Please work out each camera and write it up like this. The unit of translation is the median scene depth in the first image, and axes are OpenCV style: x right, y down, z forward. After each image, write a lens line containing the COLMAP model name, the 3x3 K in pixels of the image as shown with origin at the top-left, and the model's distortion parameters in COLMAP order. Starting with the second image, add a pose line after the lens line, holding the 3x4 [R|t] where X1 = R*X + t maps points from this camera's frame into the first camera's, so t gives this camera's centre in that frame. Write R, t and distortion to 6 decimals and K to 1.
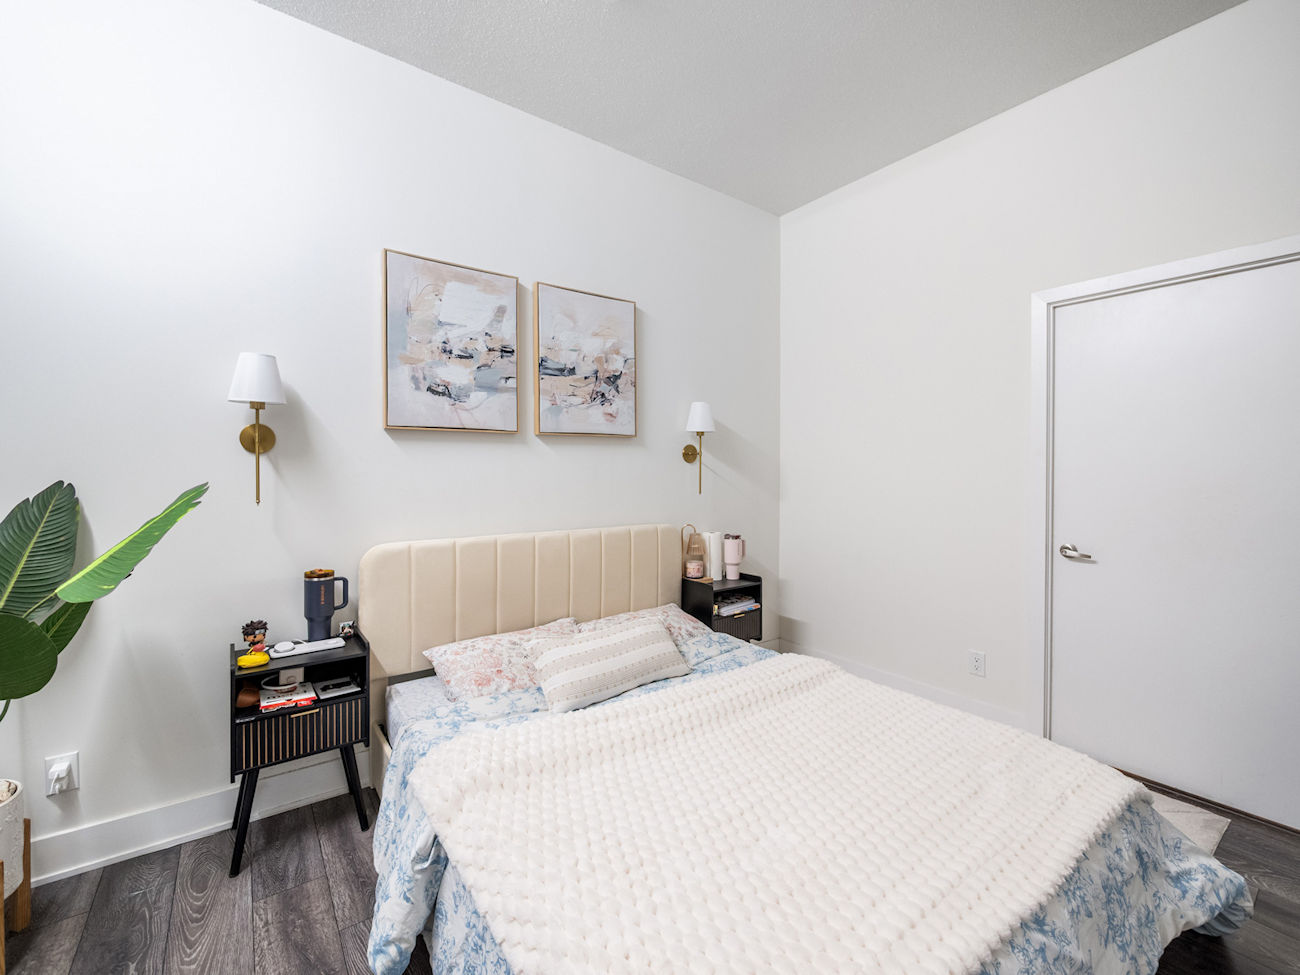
lens RADIAL K [[529.3, 0, 650.8], [0, 529.3, 473.9], [0, 0, 1]] dist [-0.001189, -0.000054]
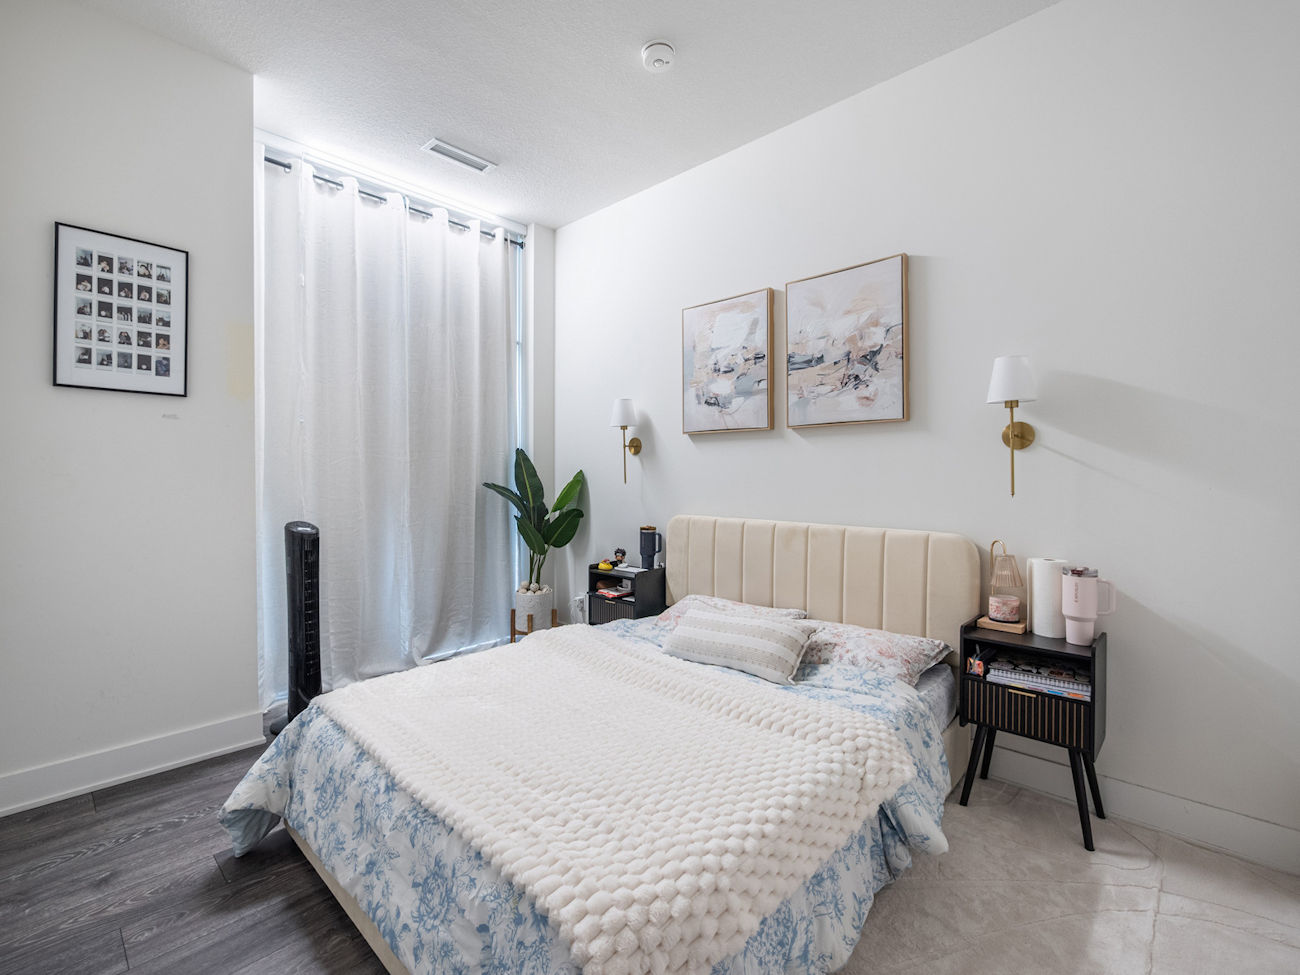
lens RADIAL K [[582.3, 0, 649.6], [0, 582.3, 478.2], [0, 0, 1]] dist [-0.002368, 0.000124]
pose [[0.207367, 0.012173, -0.978187, 0.861432], [-0.007026, 0.999915, 0.010954, 0.013229], [0.978238, 0.004601, 0.207435, 0.493491]]
